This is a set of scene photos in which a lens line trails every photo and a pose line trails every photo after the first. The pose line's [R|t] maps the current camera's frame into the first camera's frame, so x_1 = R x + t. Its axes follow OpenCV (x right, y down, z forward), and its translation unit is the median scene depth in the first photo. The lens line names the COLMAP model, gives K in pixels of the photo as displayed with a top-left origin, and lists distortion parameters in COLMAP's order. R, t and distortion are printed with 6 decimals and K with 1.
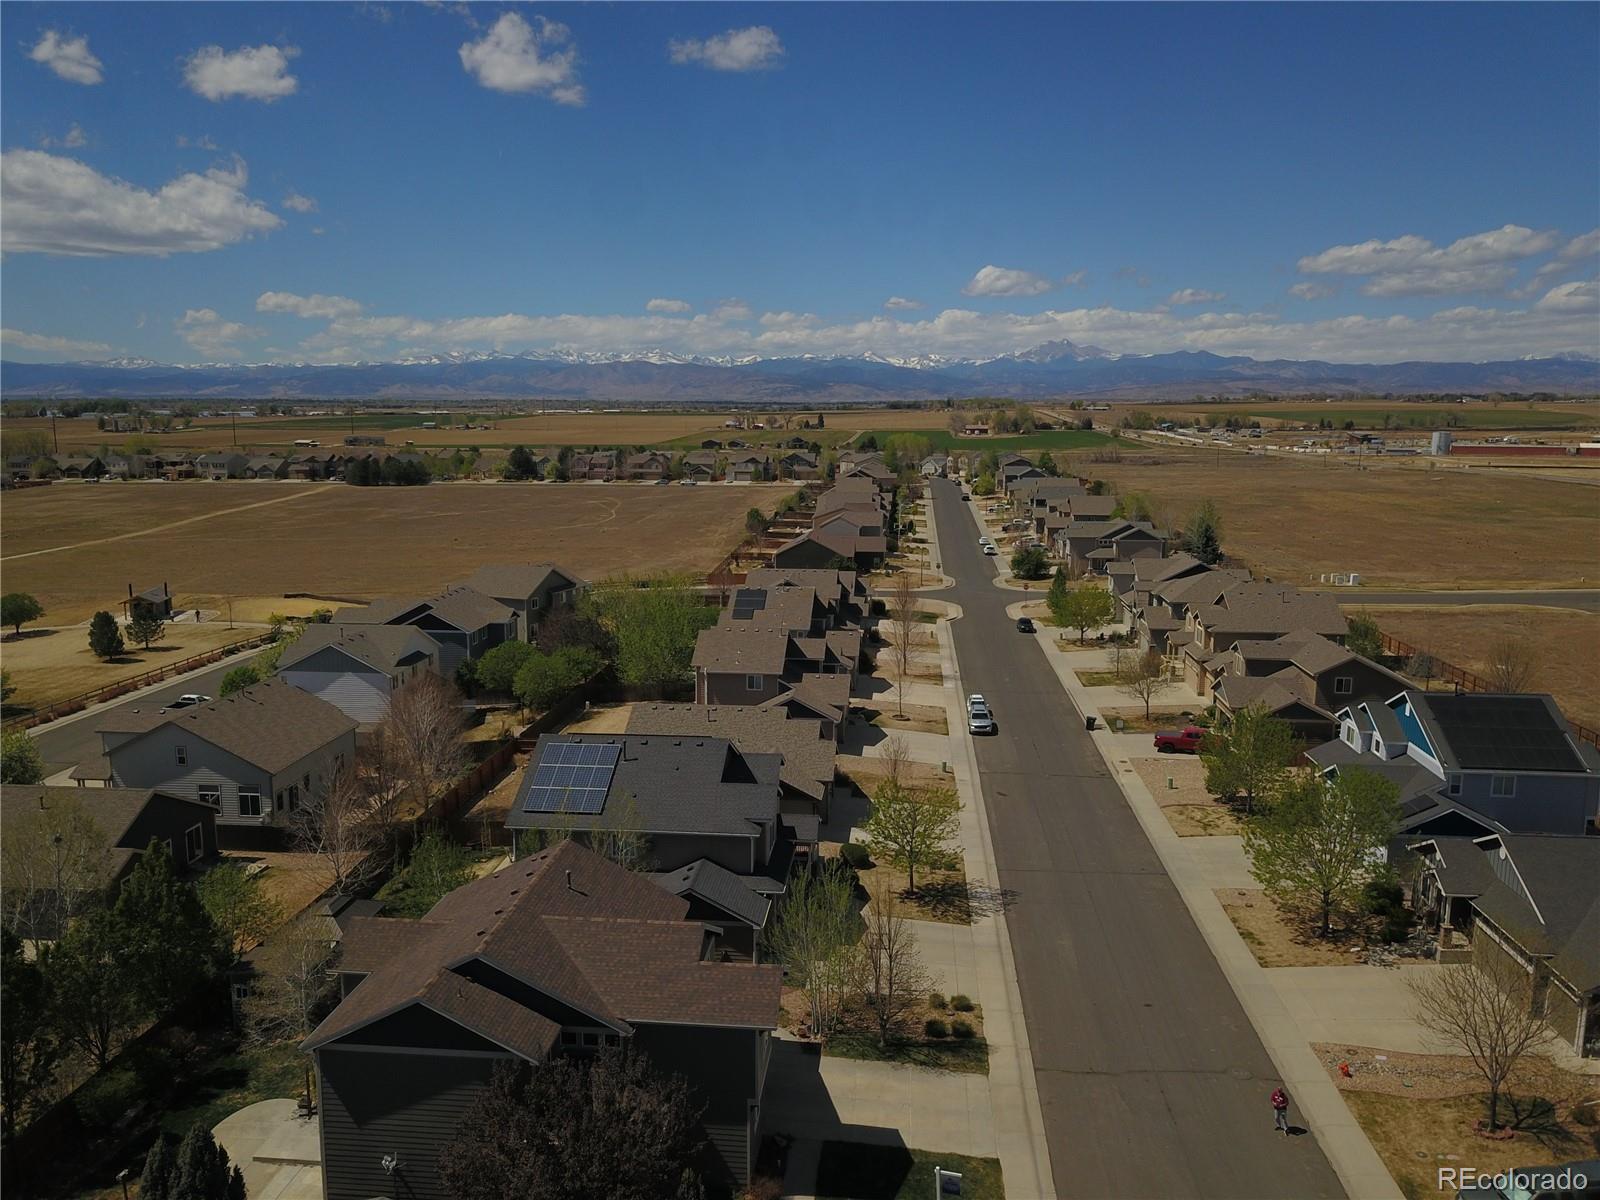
lens RADIAL K [[1223.4, 0, 799.9], [0, 1223.4, 611.8], [0, 0, 1]] dist [0.023478, -0.024199]
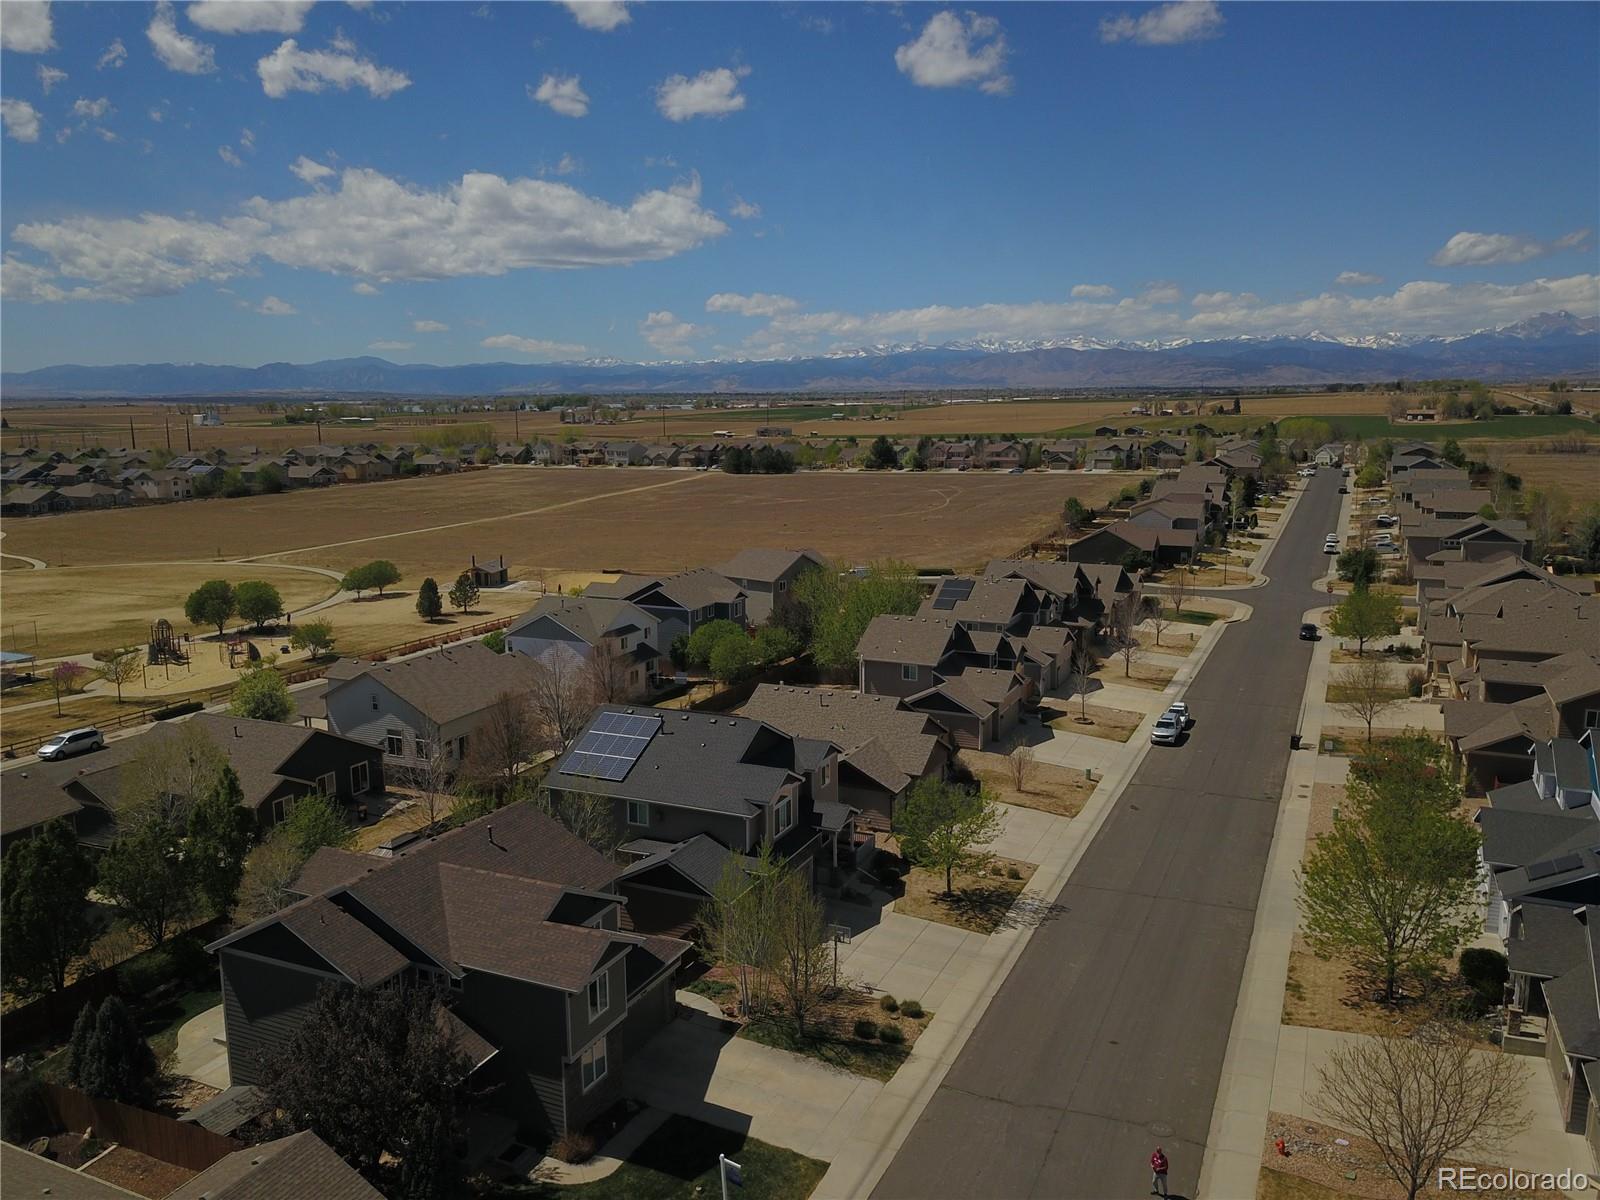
lens RADIAL K [[1223.4, 0, 798.8], [0, 1223.4, 593.8], [0, 0, 1]] dist [0.023478, -0.024199]
pose [[0.943342, 0.041168, -0.329259, 0.140092], [-0.042876, 0.999078, 0.002075, -0.003013], [0.329041, 0.012160, 0.944237, 0.019472]]
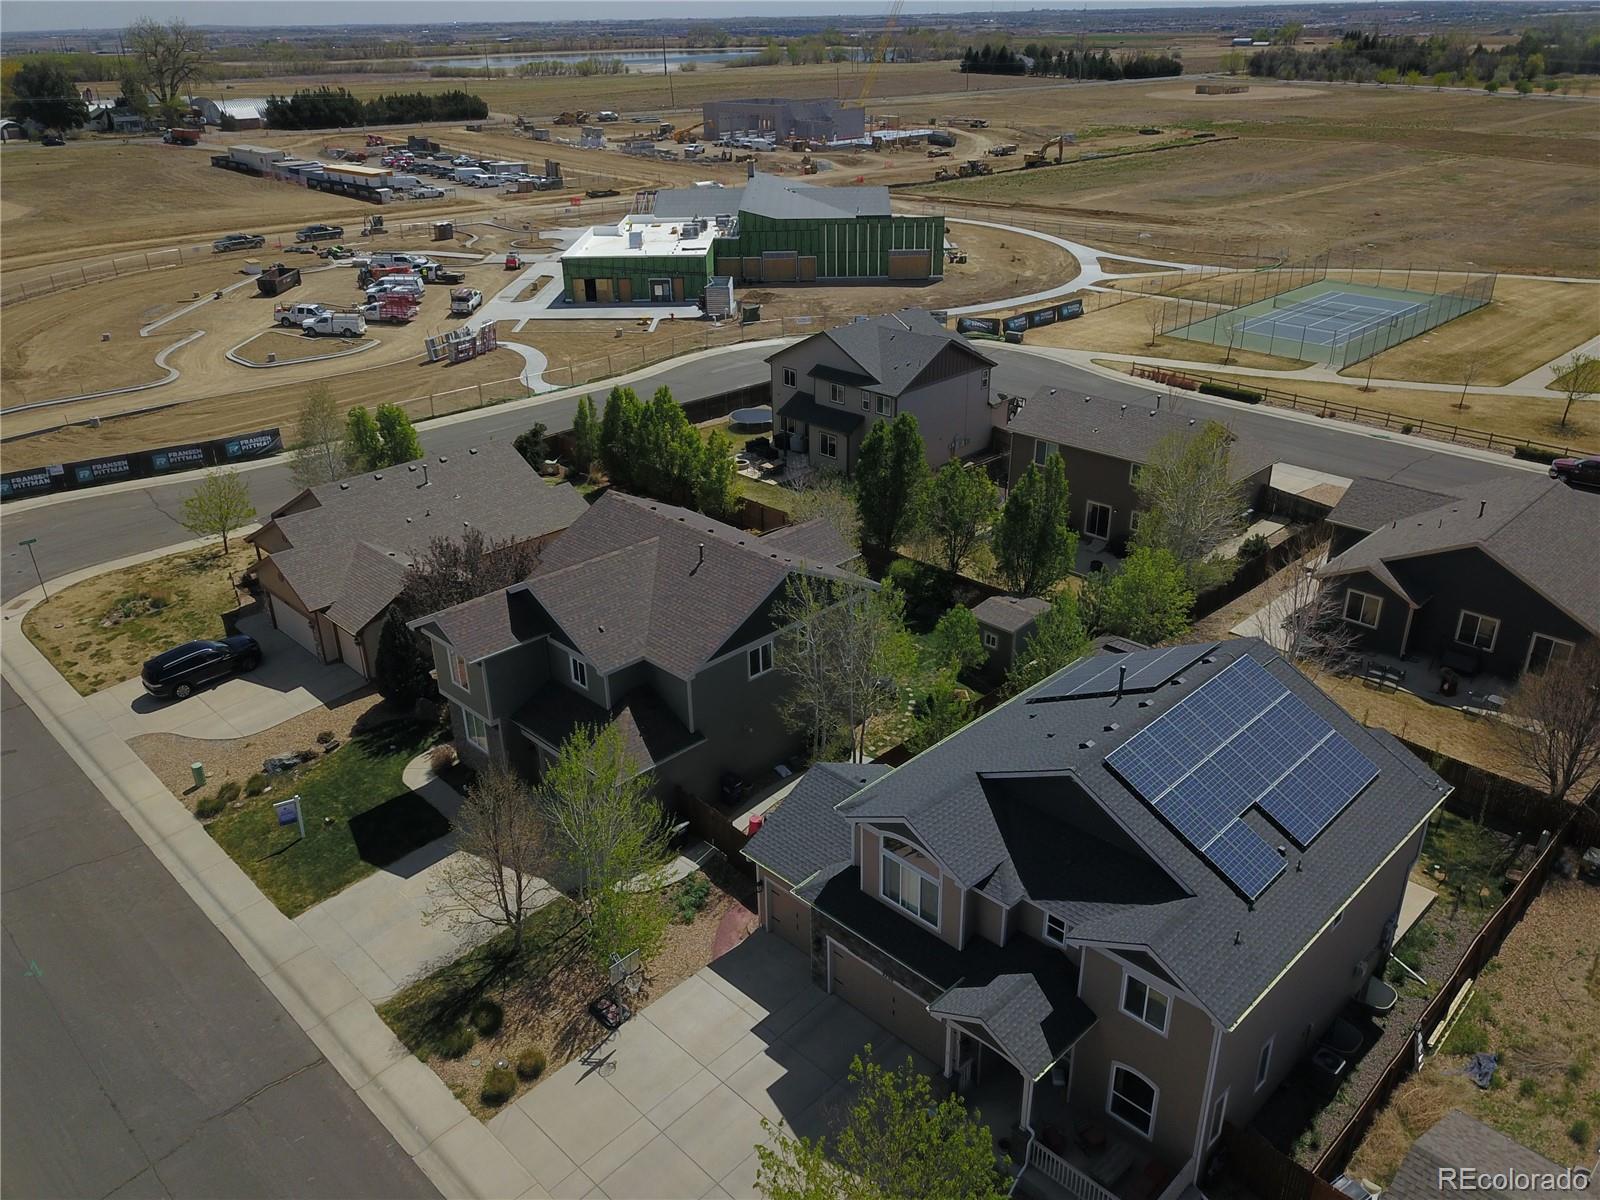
lens RADIAL K [[1223.4, 0, 790.3], [0, 1223.4, 610.1], [0, 0, 1]] dist [0.023478, -0.024199]
pose [[-0.645727, 0.337157, -0.685099, 0.149941], [-0.115128, 0.843987, 0.523862, -0.087687], [0.754839, 0.417146, -0.506170, 0.523881]]
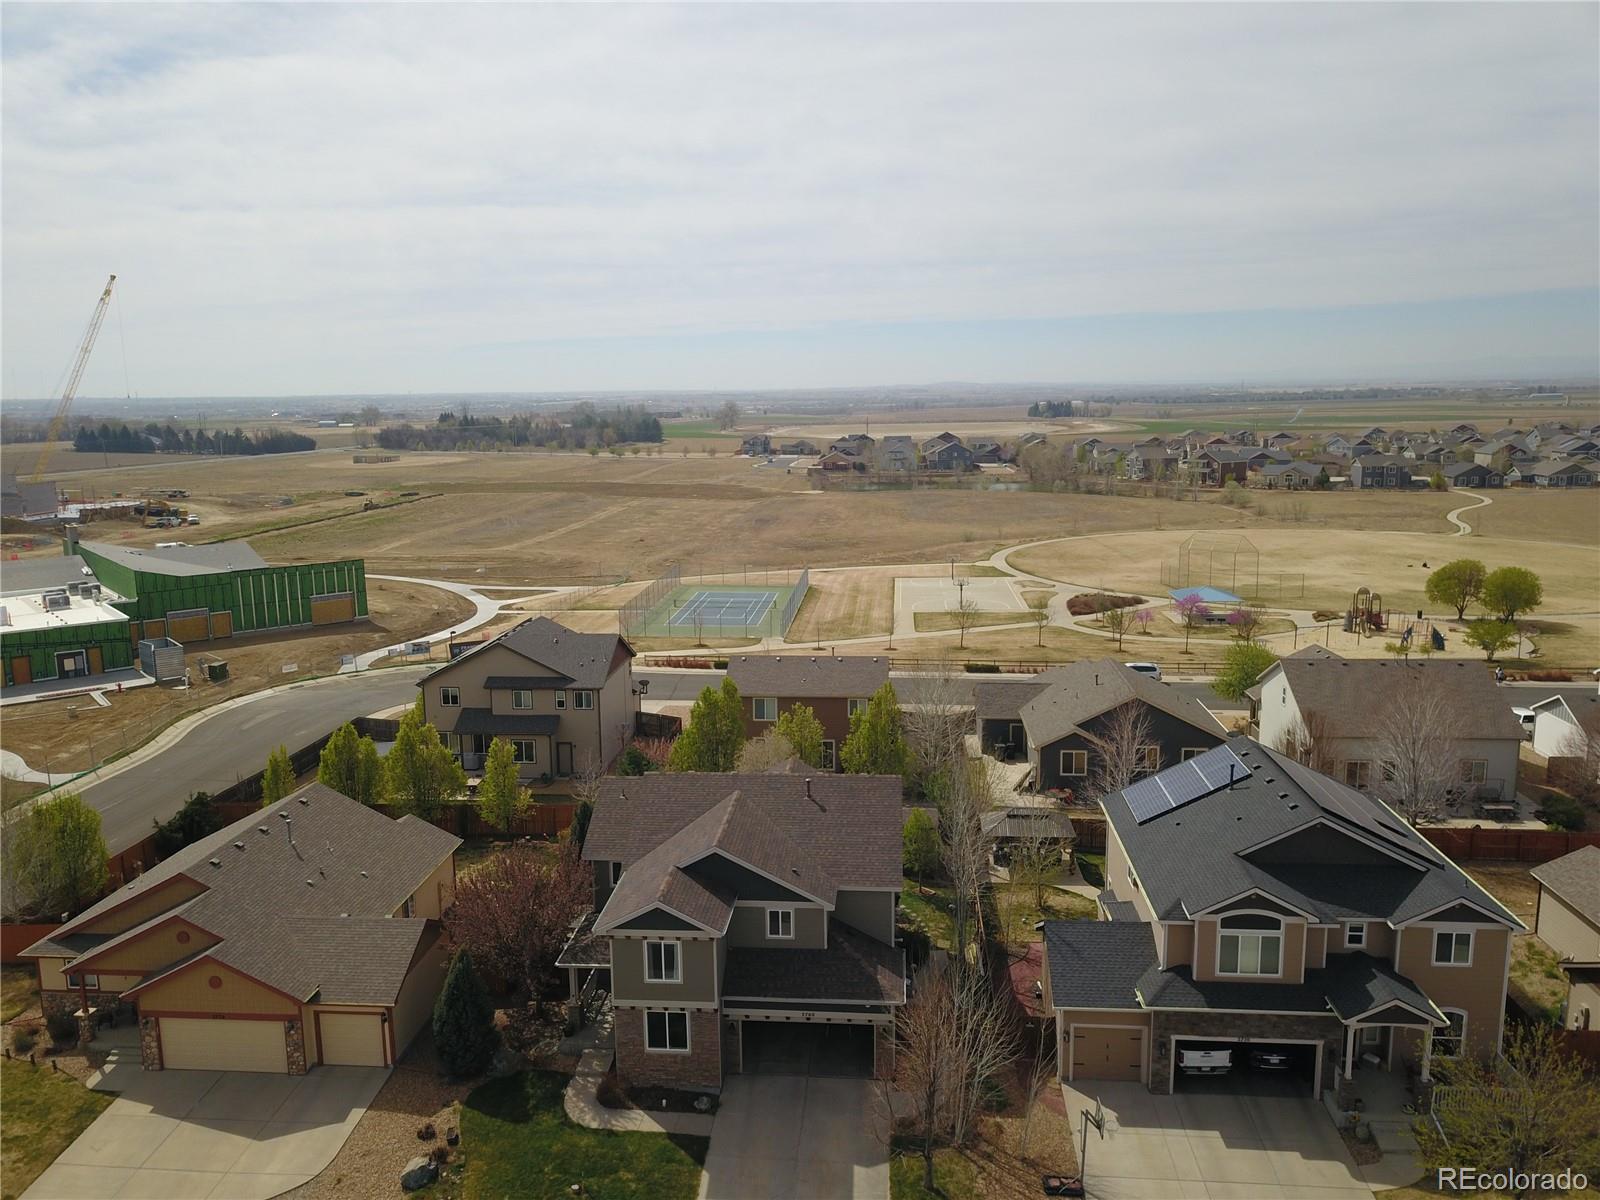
lens RADIAL K [[1223.4, 0, 799.0], [0, 1223.4, 616.9], [0, 0, 1]] dist [0.023478, -0.024199]
pose [[0.007394, 0.175962, -0.984369, 0.268919], [-0.154891, 0.972717, 0.172716, -0.033967], [0.987904, 0.151192, 0.034447, 0.312462]]
